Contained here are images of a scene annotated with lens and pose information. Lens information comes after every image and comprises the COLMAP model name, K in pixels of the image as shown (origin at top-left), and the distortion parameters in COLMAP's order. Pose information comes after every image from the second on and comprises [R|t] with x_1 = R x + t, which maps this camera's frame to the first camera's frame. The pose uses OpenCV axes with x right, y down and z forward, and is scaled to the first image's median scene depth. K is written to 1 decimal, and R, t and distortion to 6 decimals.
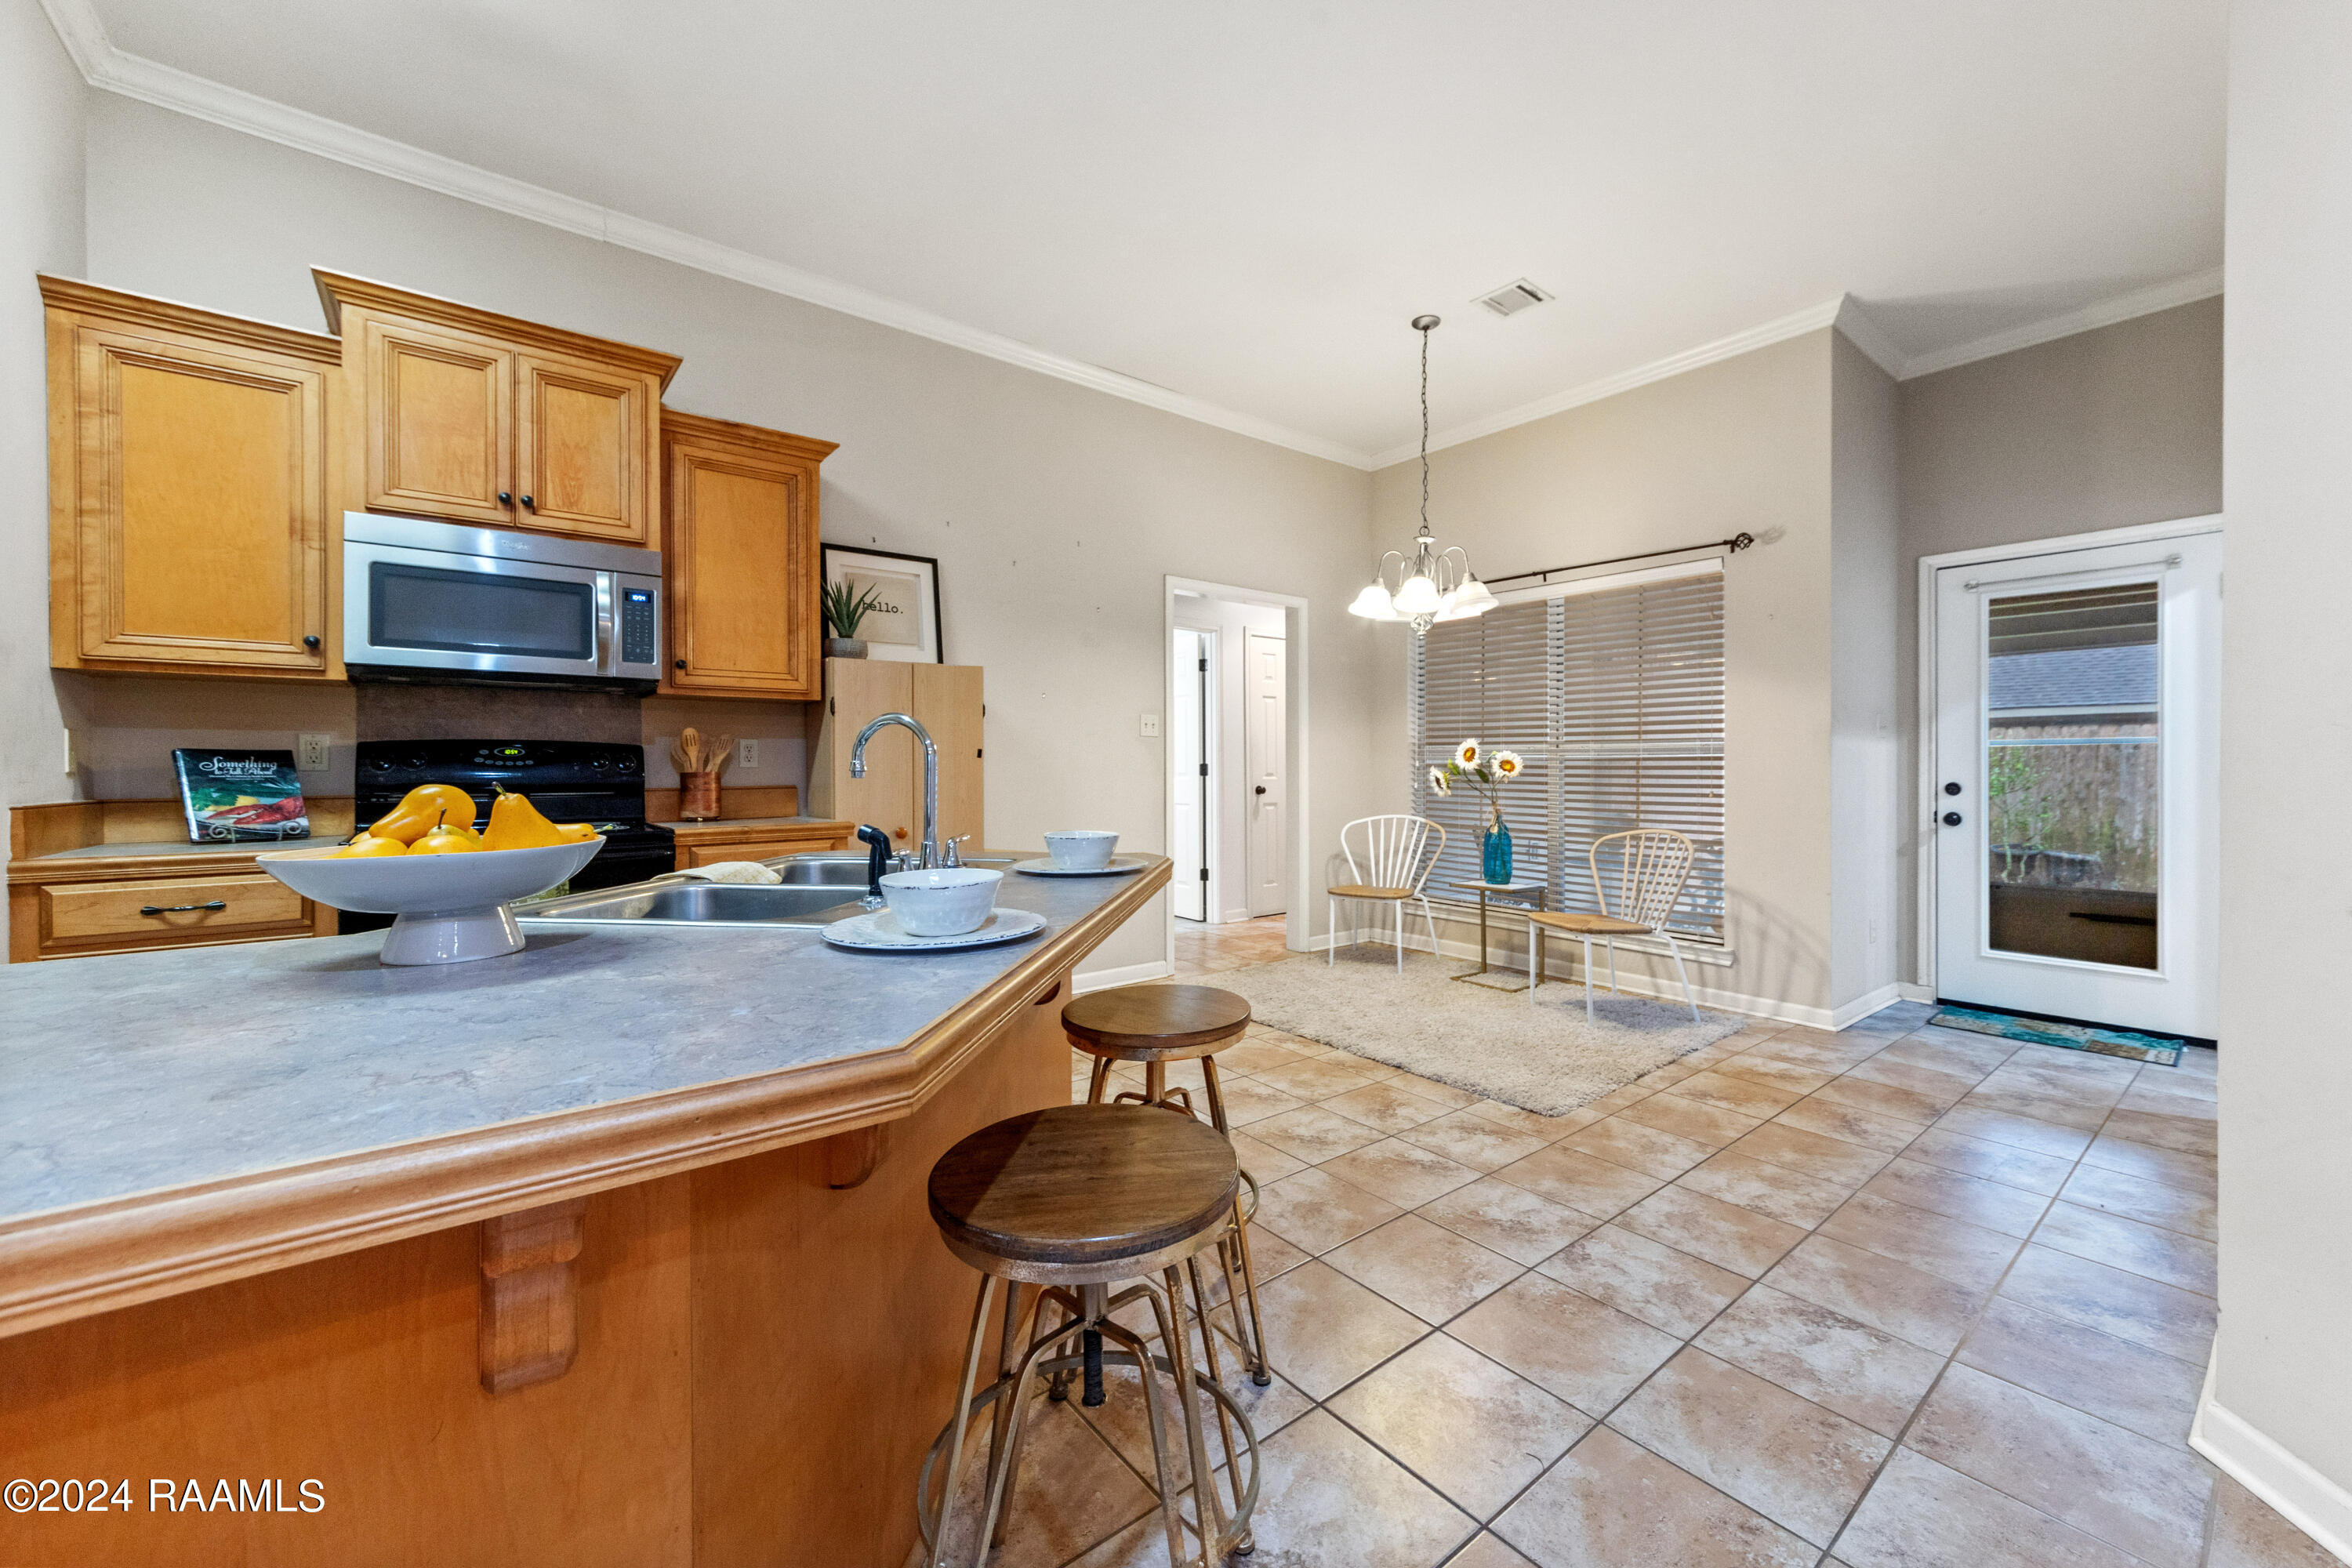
lens RADIAL K [[925.2, 0, 1183.6], [0, 925.2, 771.2], [0, 0, 1]] dist [-0.001857, -0.000102]
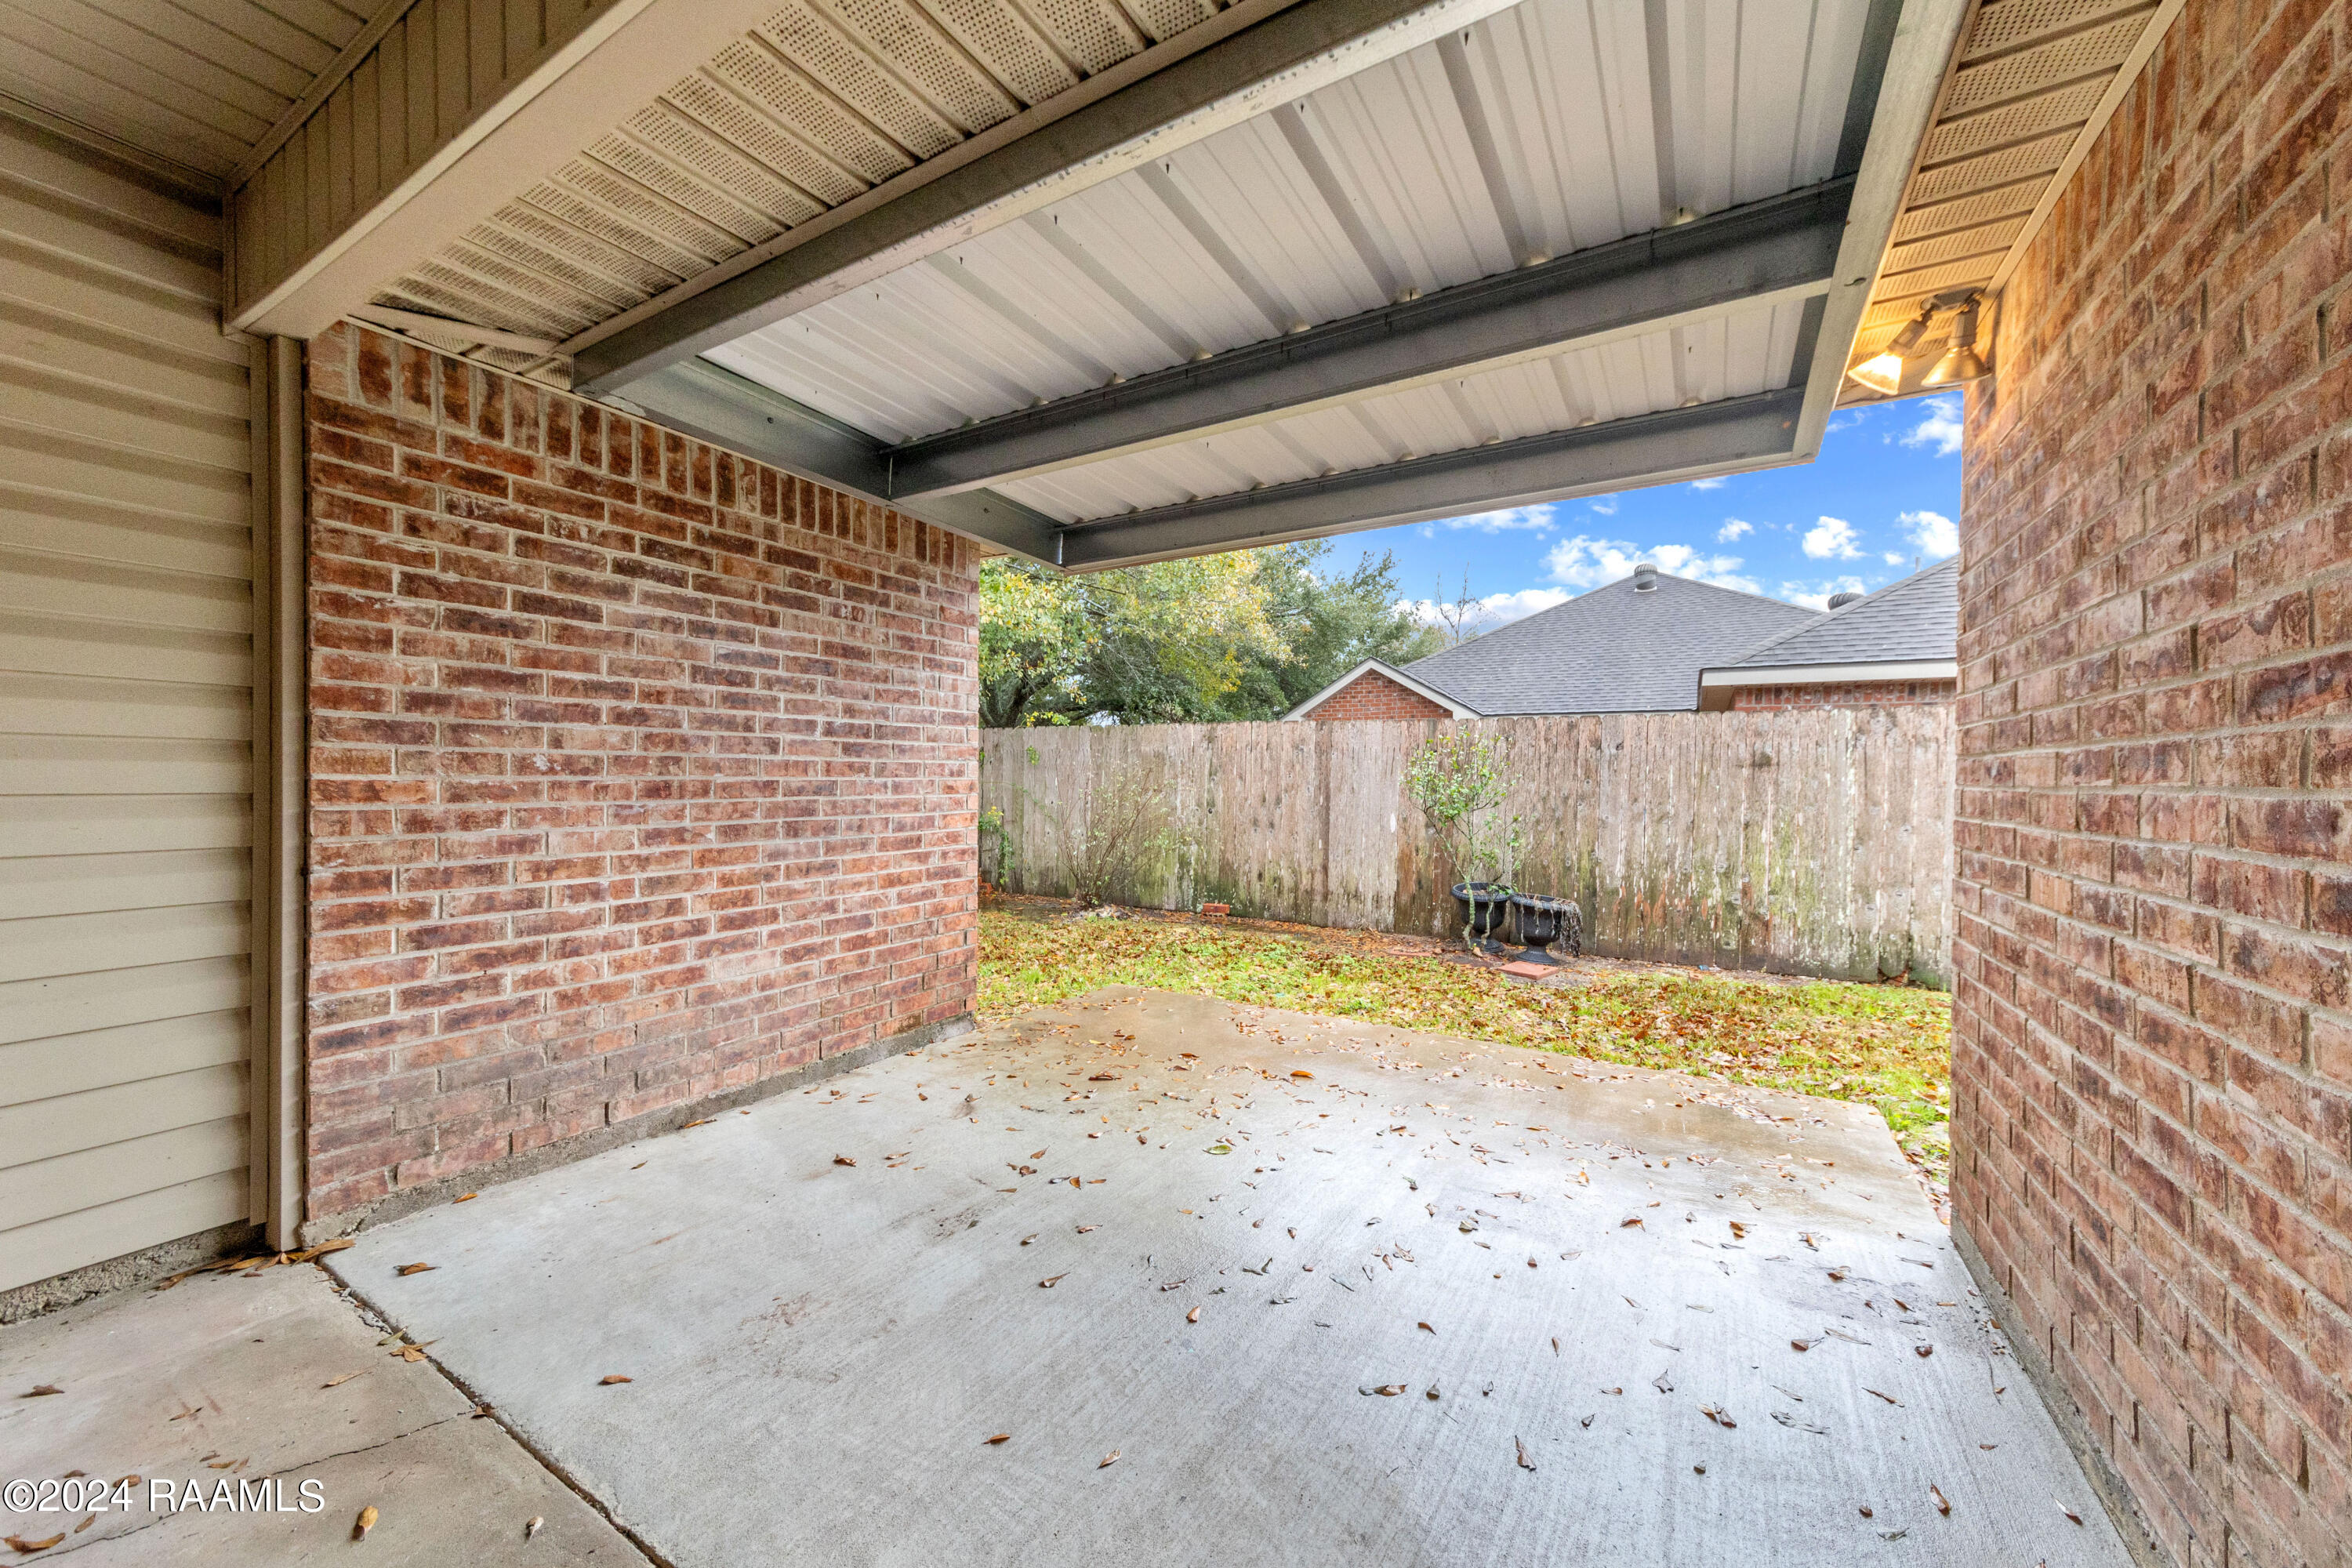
lens RADIAL K [[827.8, 0, 1168.5], [0, 827.8, 788.9], [0, 0, 1]] dist [0.000209, 0.000001]
pose [[0.943348, 0.008733, 0.331689, 0.490838], [-0.010681, 0.999935, 0.004050, 0.008071], [-0.331632, -0.007364, 0.943380, 0.511417]]
